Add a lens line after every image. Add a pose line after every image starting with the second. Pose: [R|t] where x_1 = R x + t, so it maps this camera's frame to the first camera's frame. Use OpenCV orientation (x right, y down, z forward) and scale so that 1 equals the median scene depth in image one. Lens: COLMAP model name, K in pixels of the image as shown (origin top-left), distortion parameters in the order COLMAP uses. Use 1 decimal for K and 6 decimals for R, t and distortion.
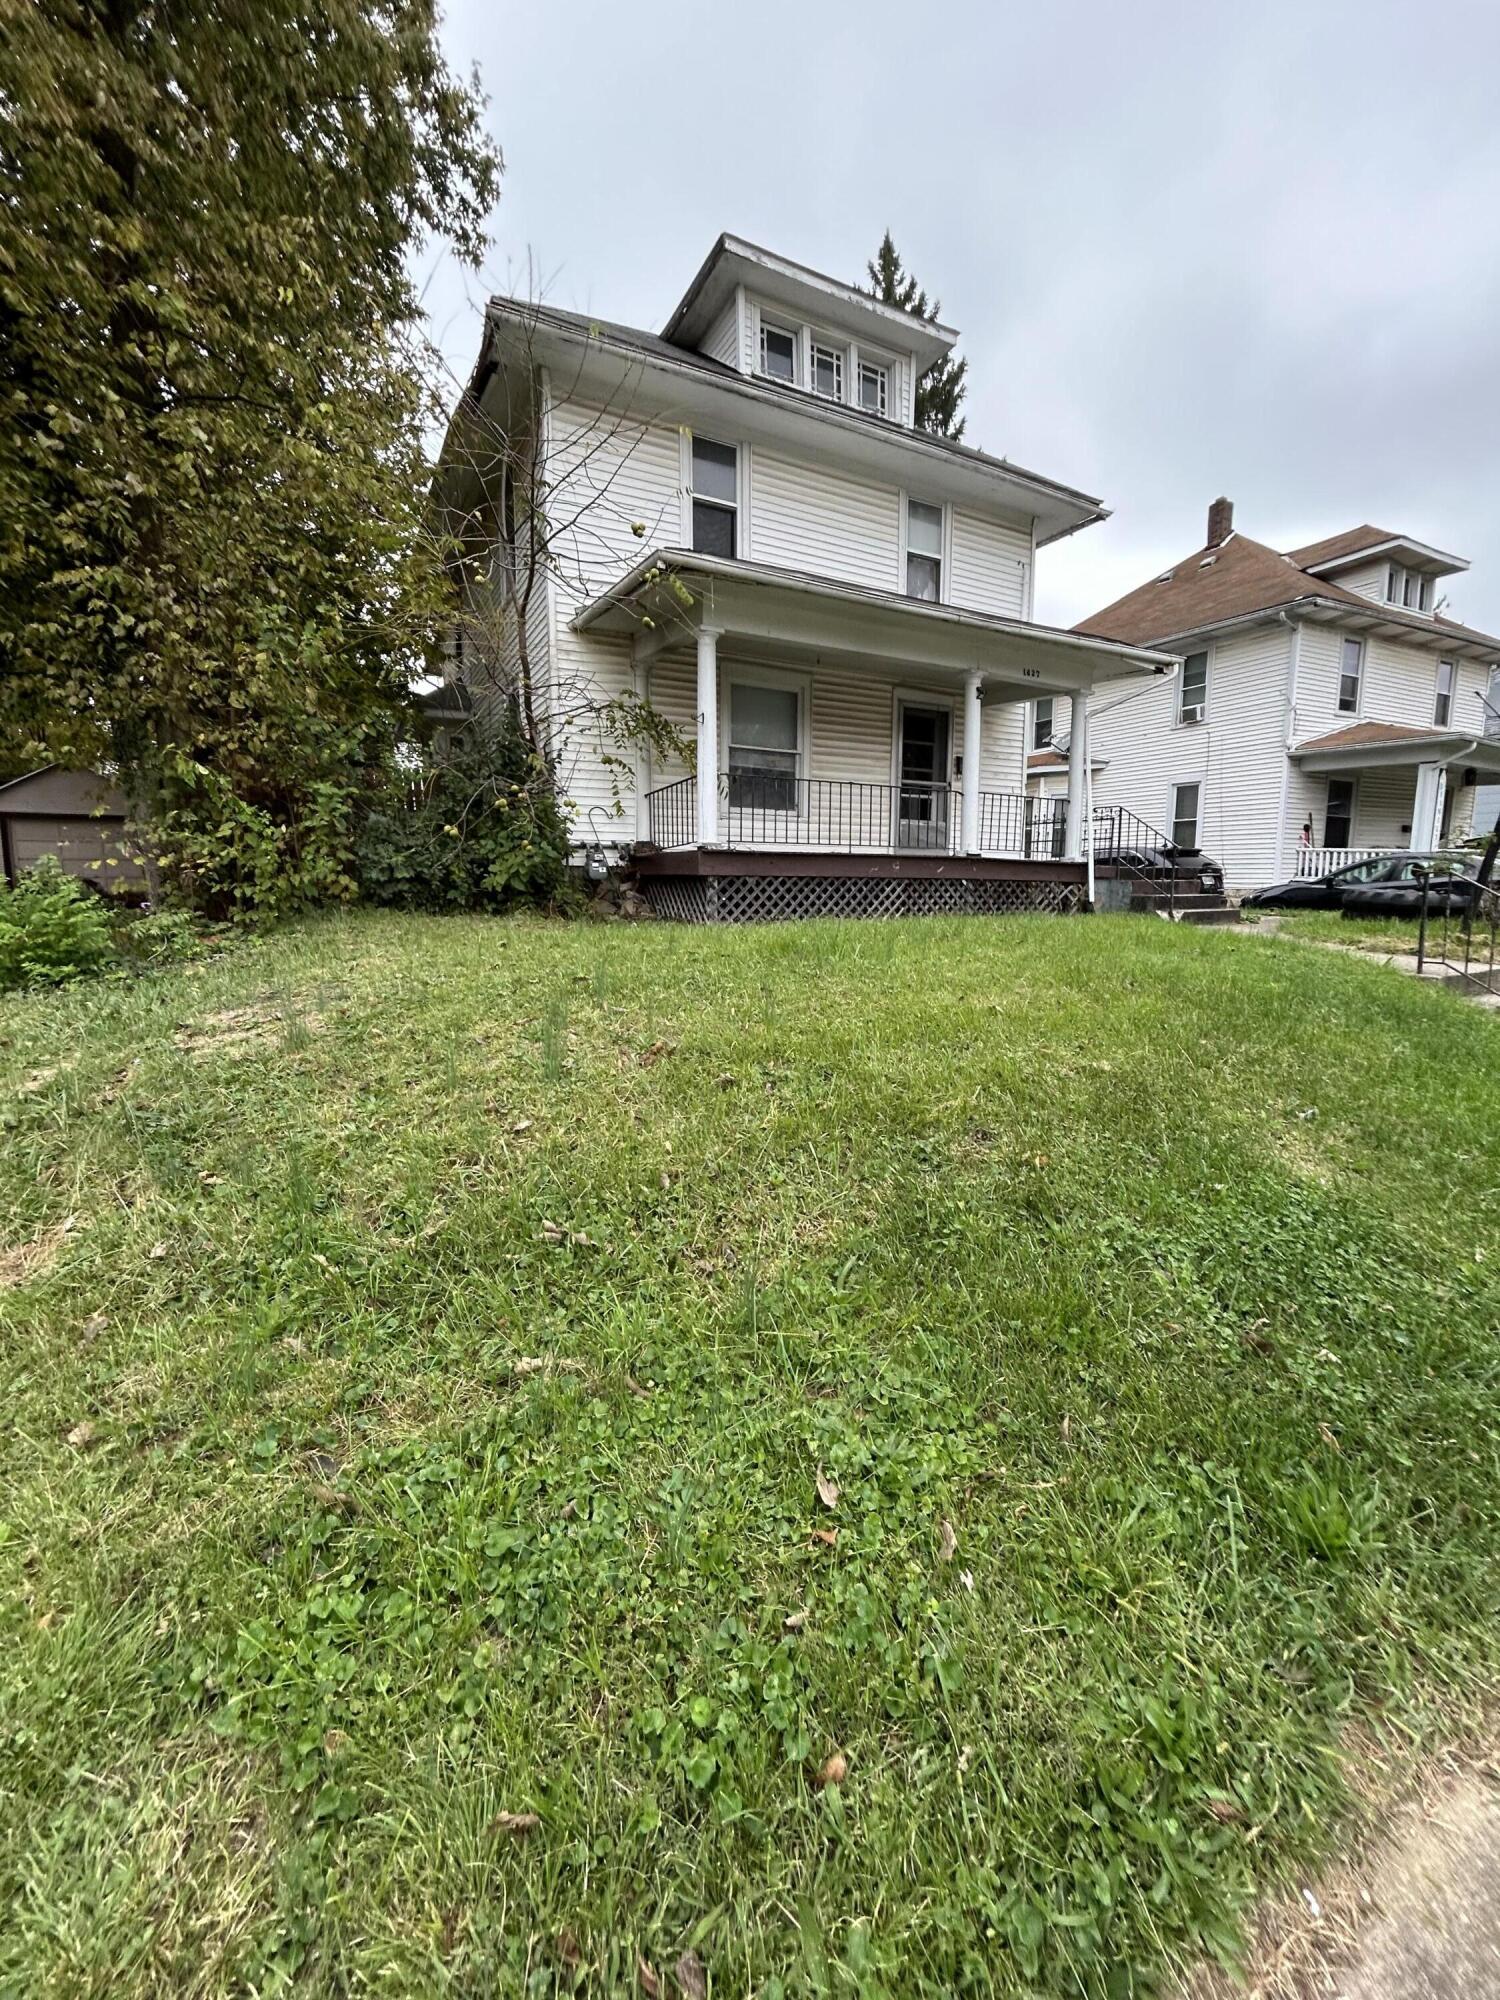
lens RADIAL K [[810.0, 0, 736.3], [0, 810.0, 995.7], [0, 0, 1]] dist [0.001857, -0.000487]
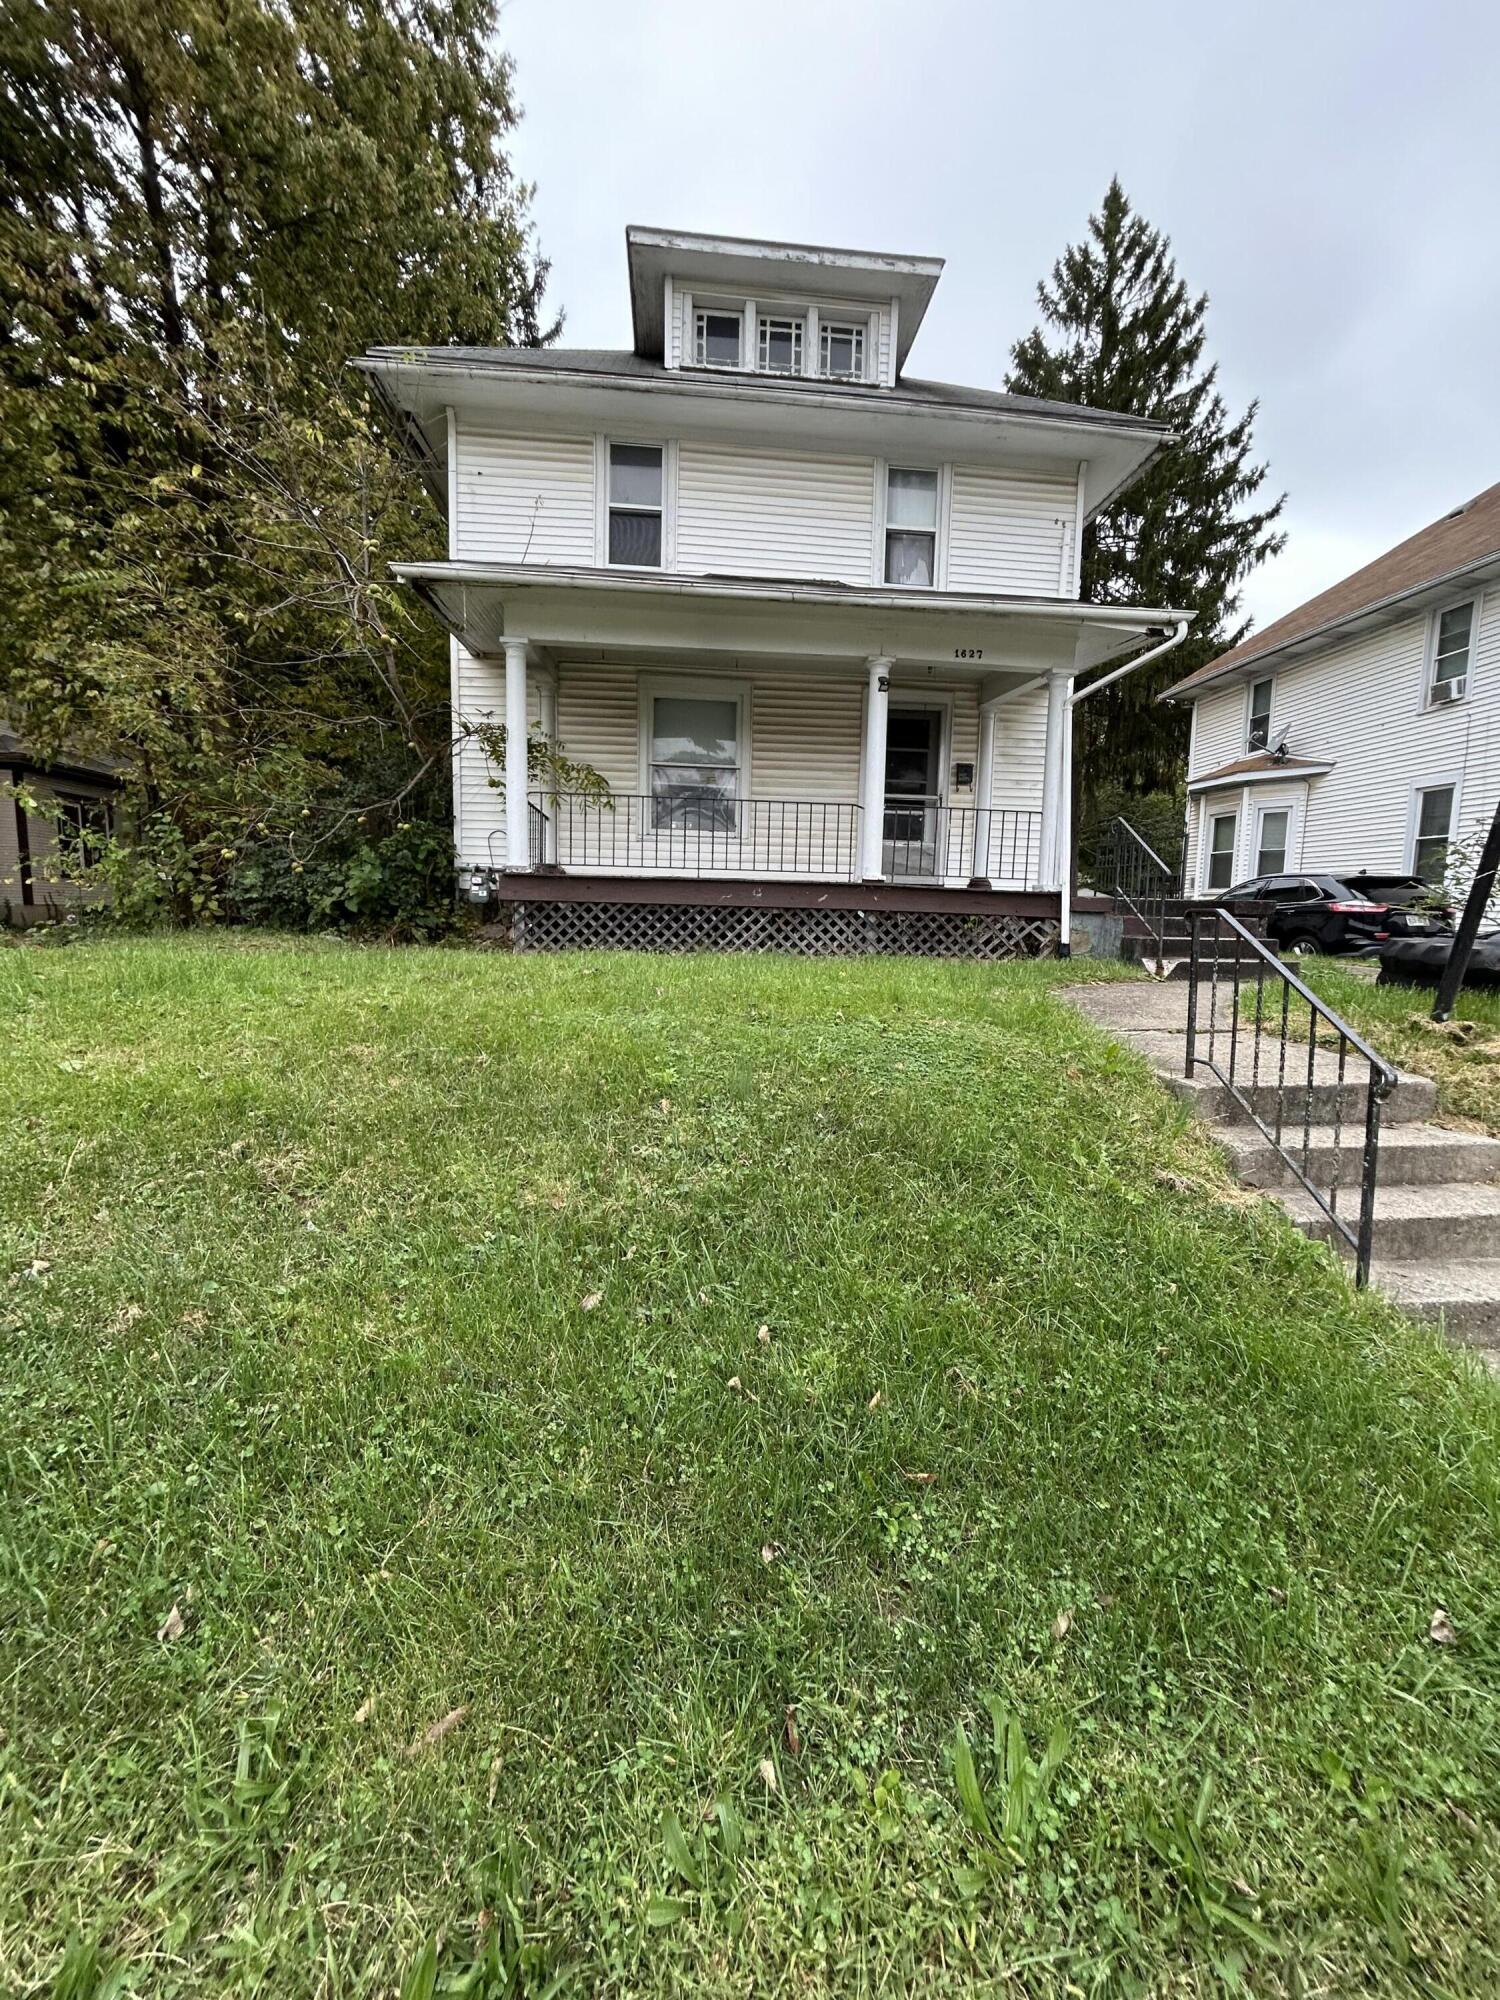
lens RADIAL K [[810.0, 0, 754.3], [0, 810.0, 994.8], [0, 0, 1]] dist [0.001857, -0.000487]
pose [[0.924299, 0.058319, -0.377189, 0.474948], [-0.072258, 0.997123, -0.022900, -0.031047], [0.374768, 0.048421, 0.925853, 0.198427]]
